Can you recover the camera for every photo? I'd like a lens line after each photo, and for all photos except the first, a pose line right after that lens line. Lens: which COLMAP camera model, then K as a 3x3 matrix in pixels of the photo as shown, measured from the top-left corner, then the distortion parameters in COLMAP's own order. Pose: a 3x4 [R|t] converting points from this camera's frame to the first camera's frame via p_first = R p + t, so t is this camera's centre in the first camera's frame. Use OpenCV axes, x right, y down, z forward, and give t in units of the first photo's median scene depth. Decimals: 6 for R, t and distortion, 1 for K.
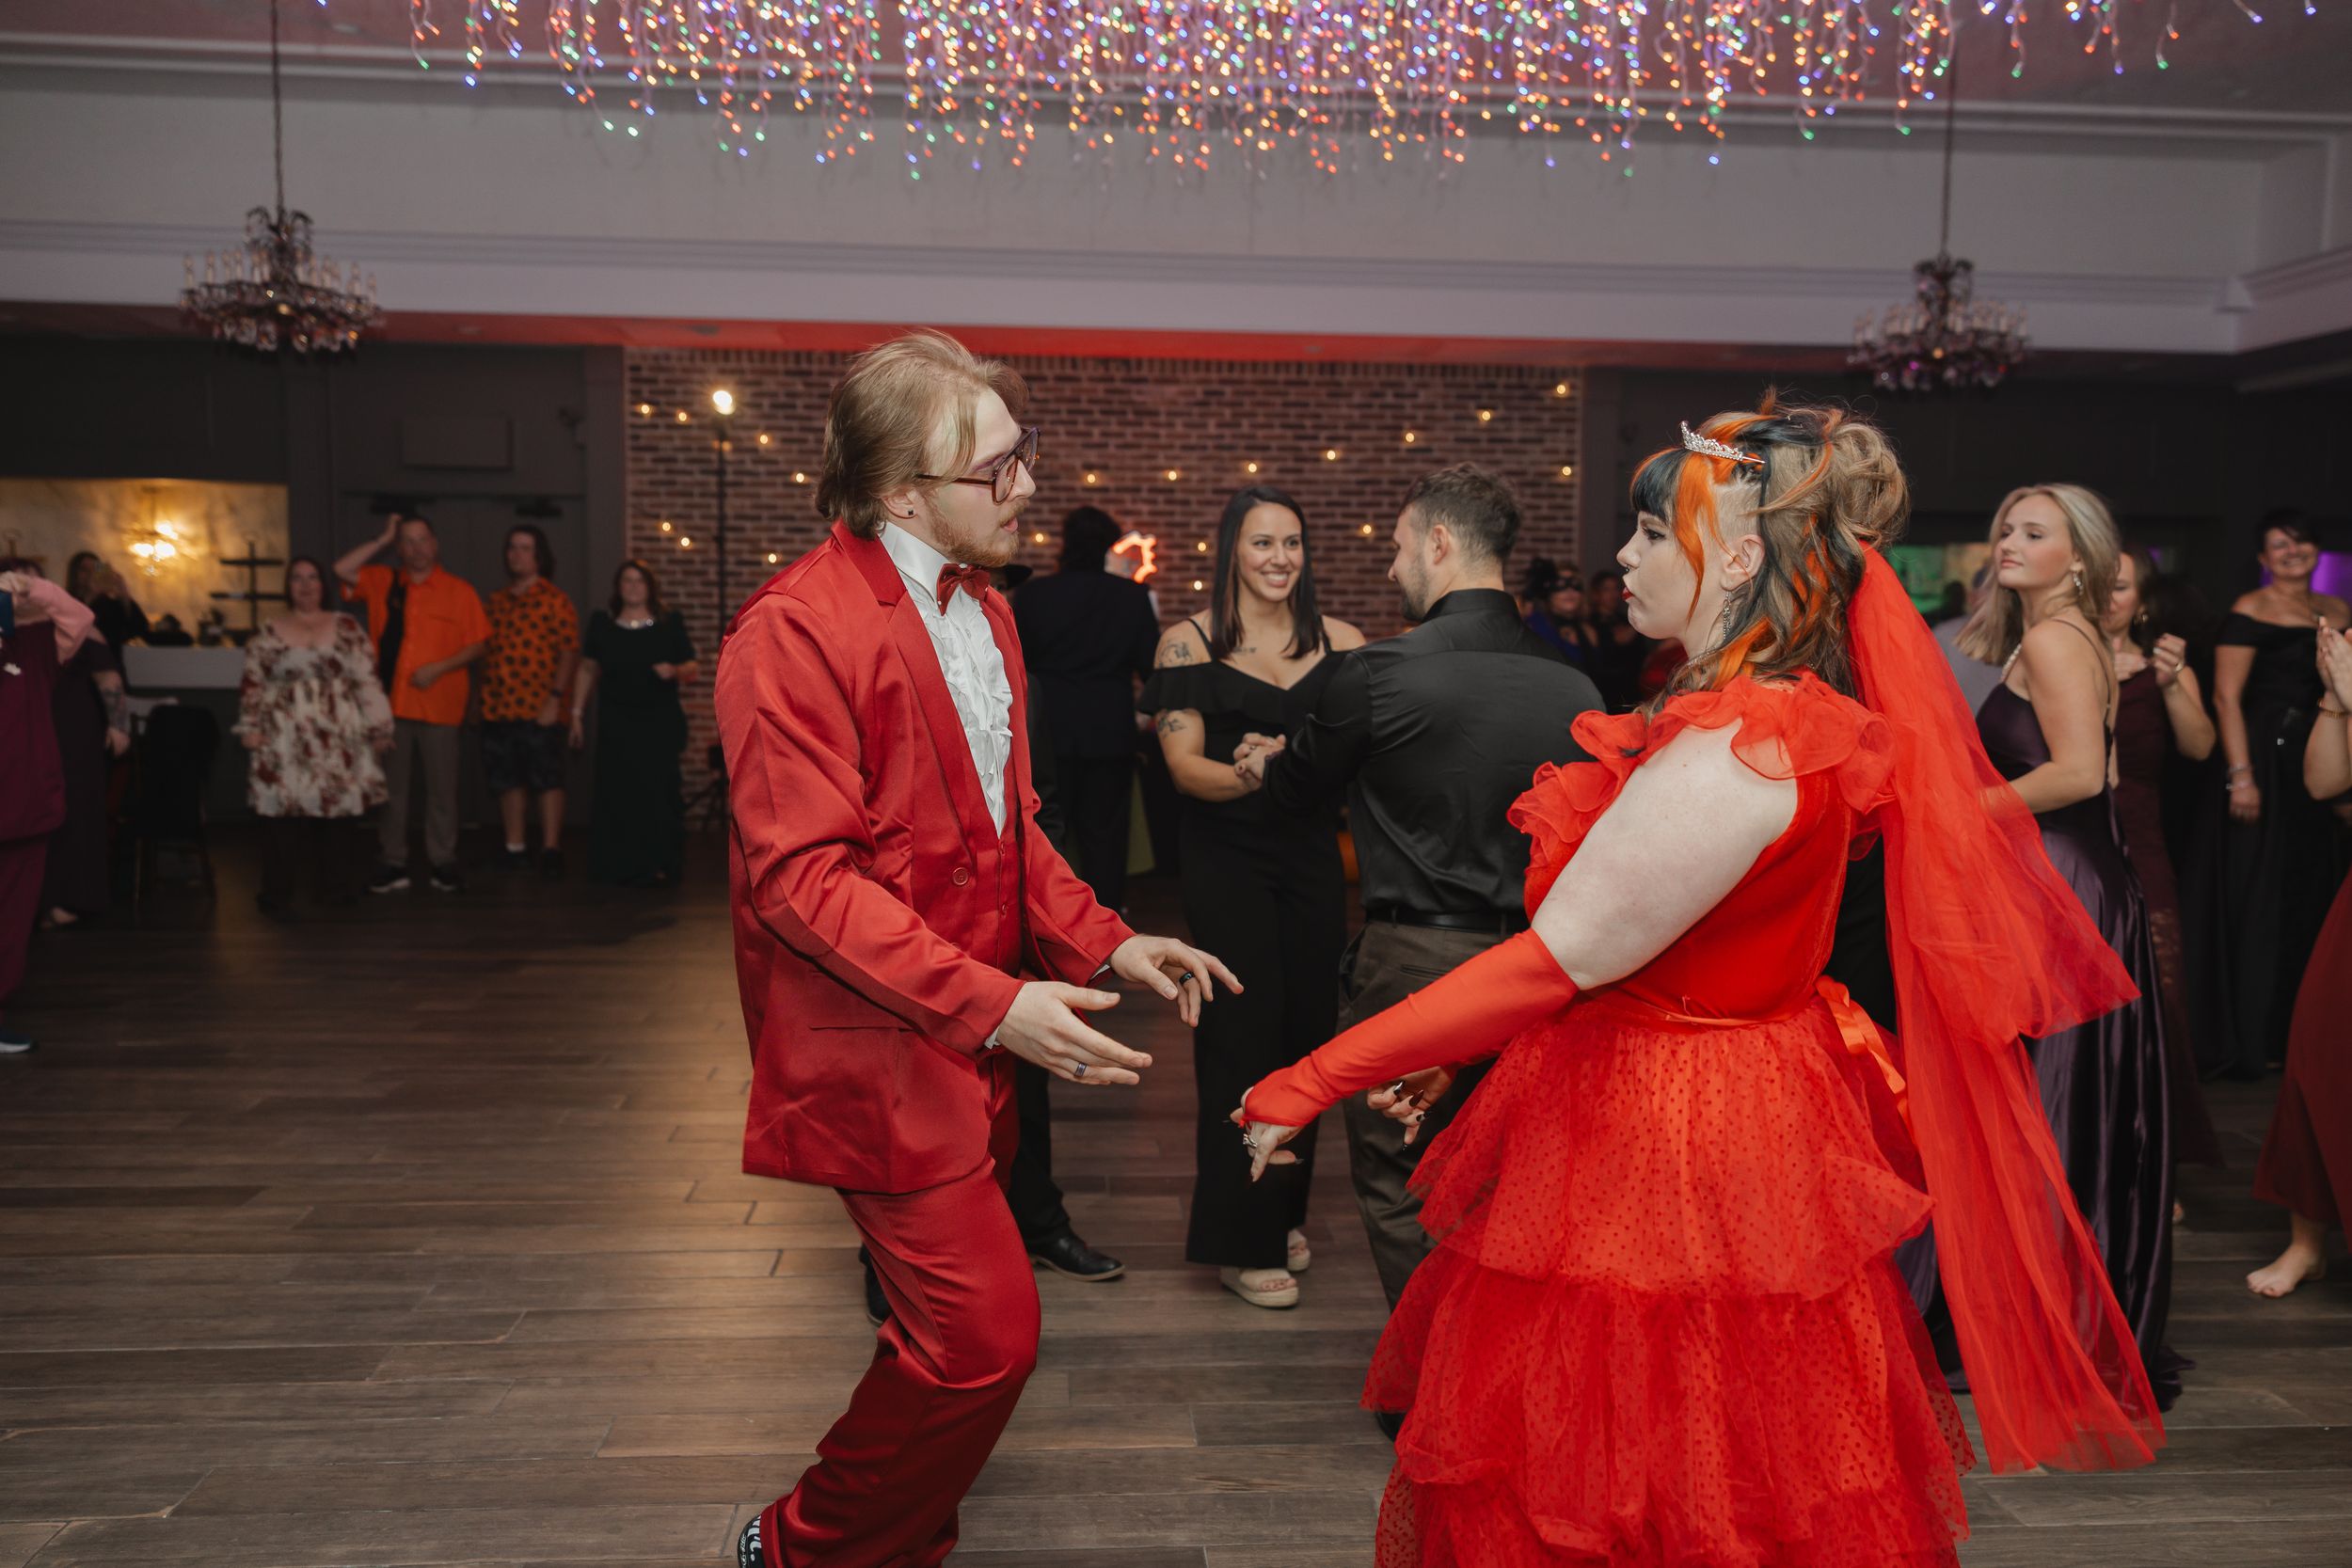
lens RADIAL K [[1840.1, 0, 1206.8], [0, 1840.1, 762.4], [0, 0, 1]] dist [-0.001505, -0.012841]
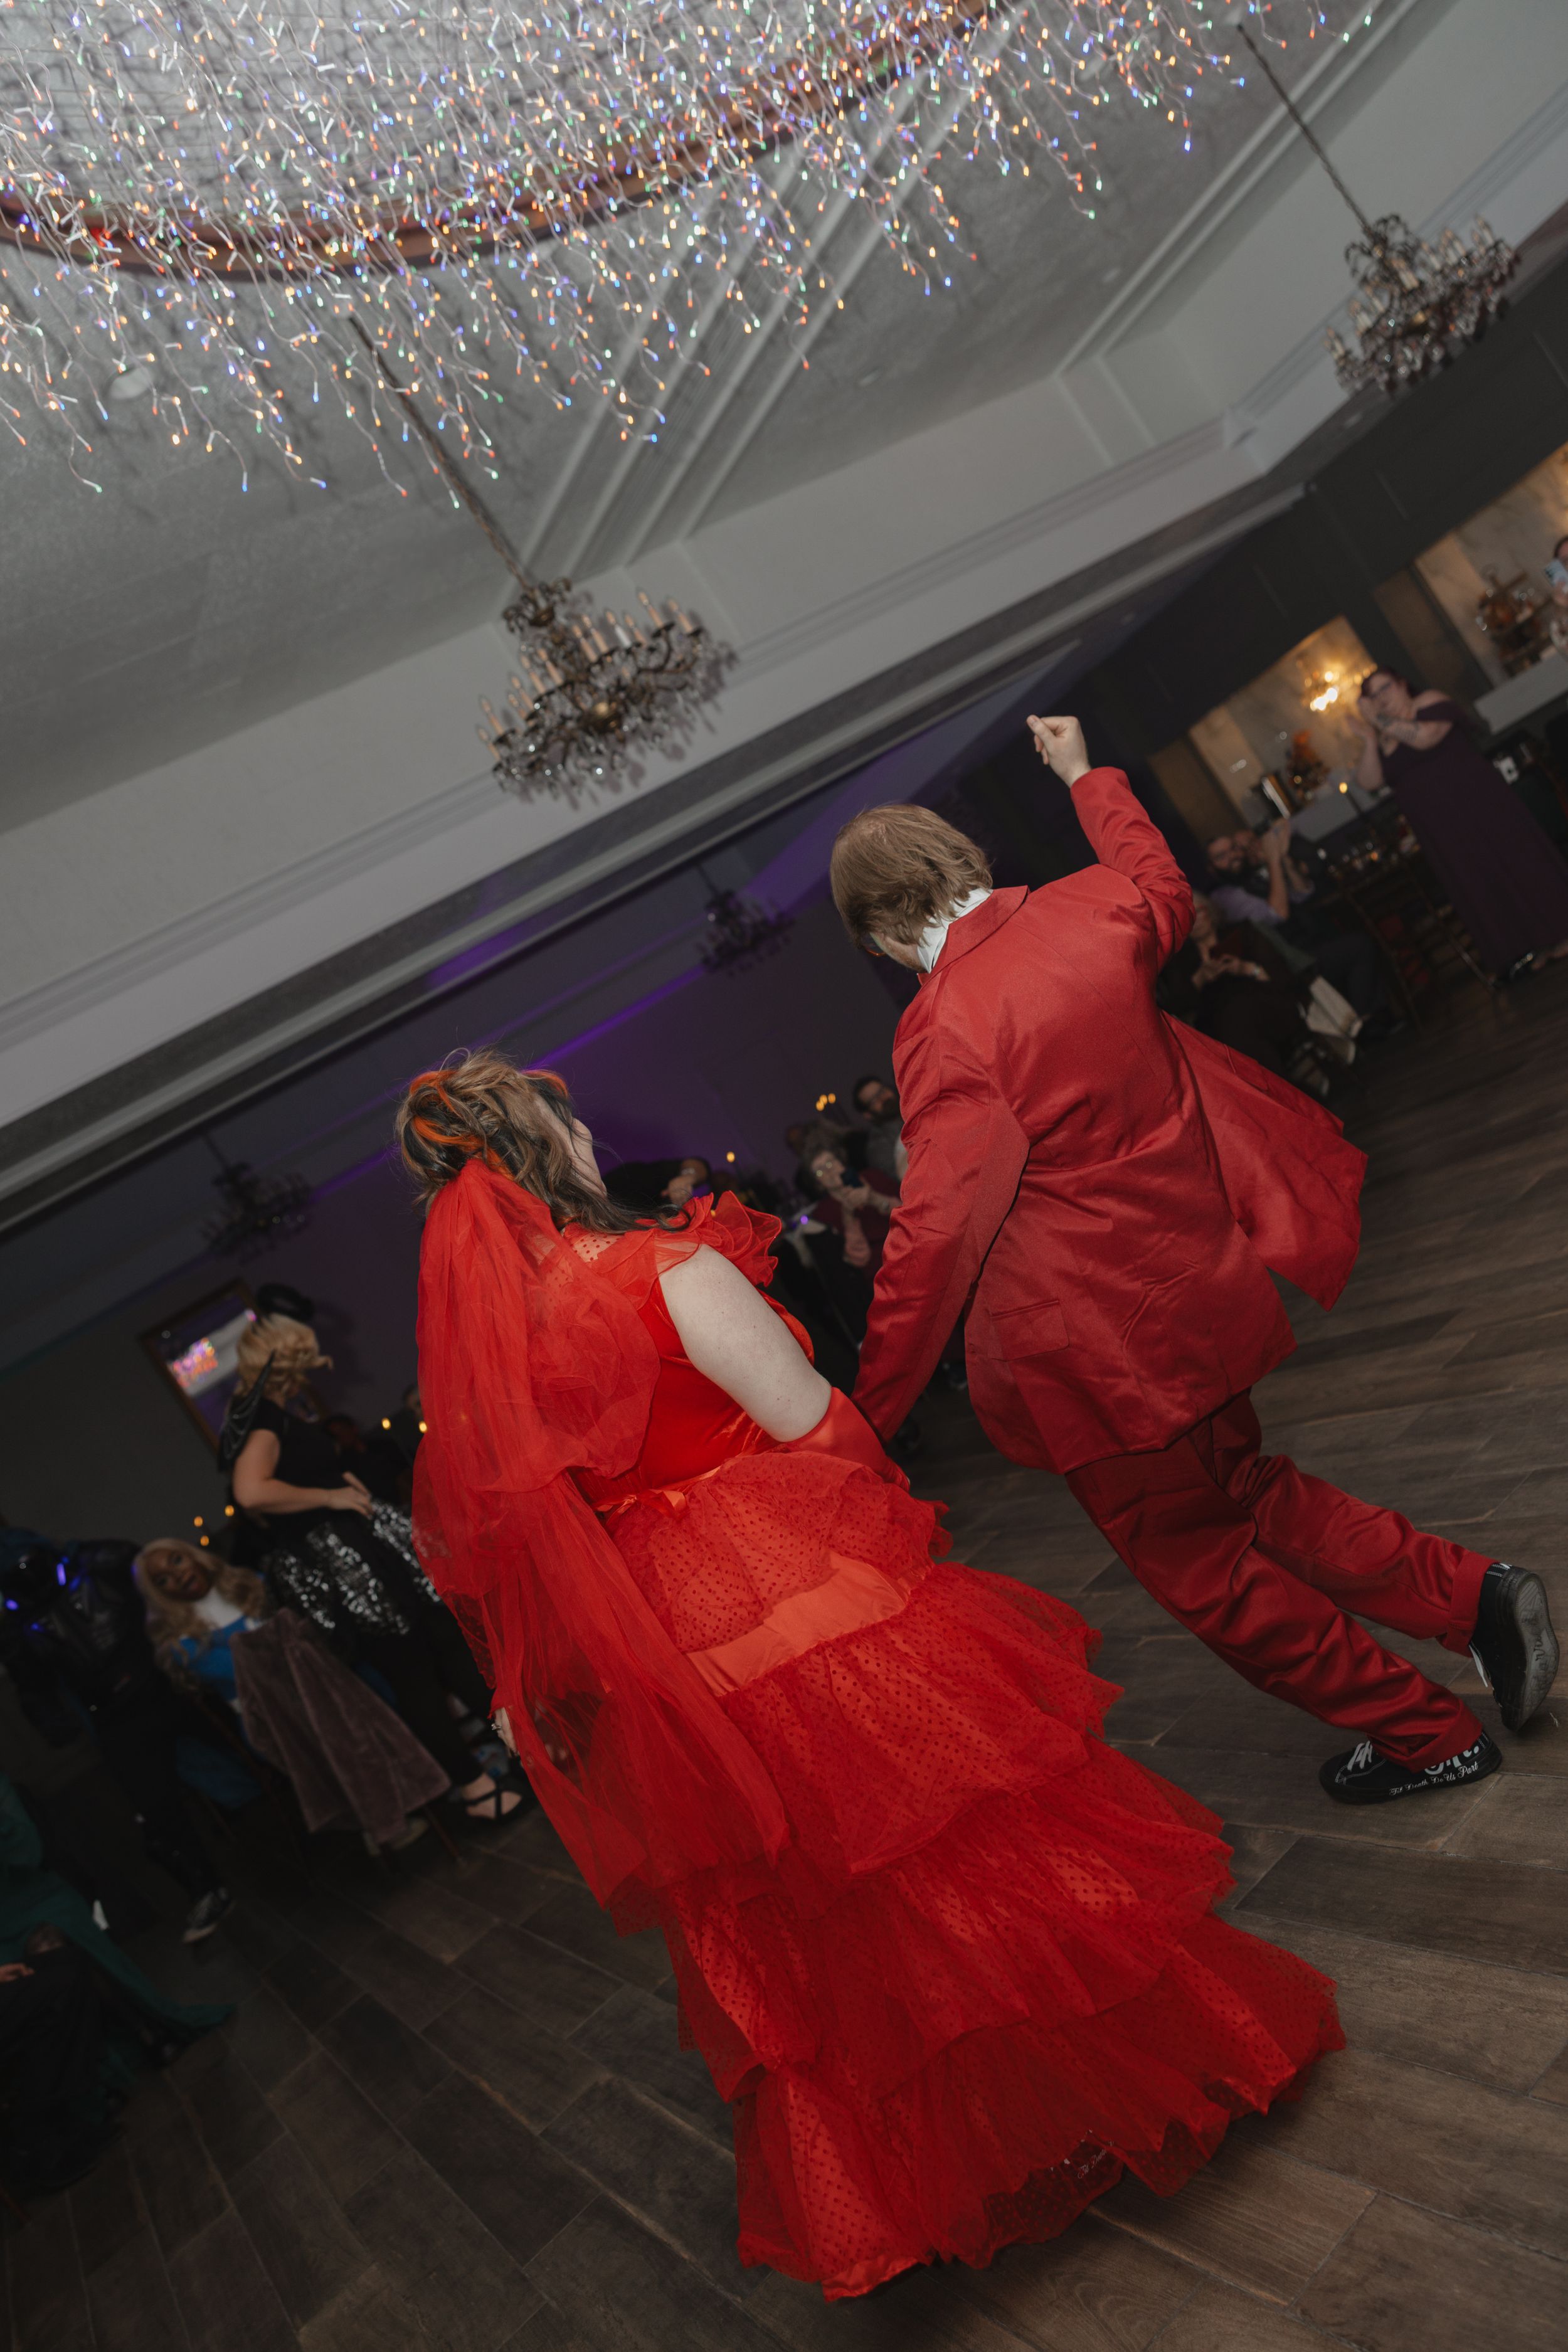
lens RADIAL K [[1840.3, 0, 780.2], [0, 1840.3, 1145.3], [0, 0, 1]] dist [-0.001505, -0.012841]
pose [[0.335338, -0.214854, -0.917271, 0.117142], [0.484256, 0.874485, -0.027796, -0.002902], [0.808112, -0.434873, 0.397292, 0.110358]]
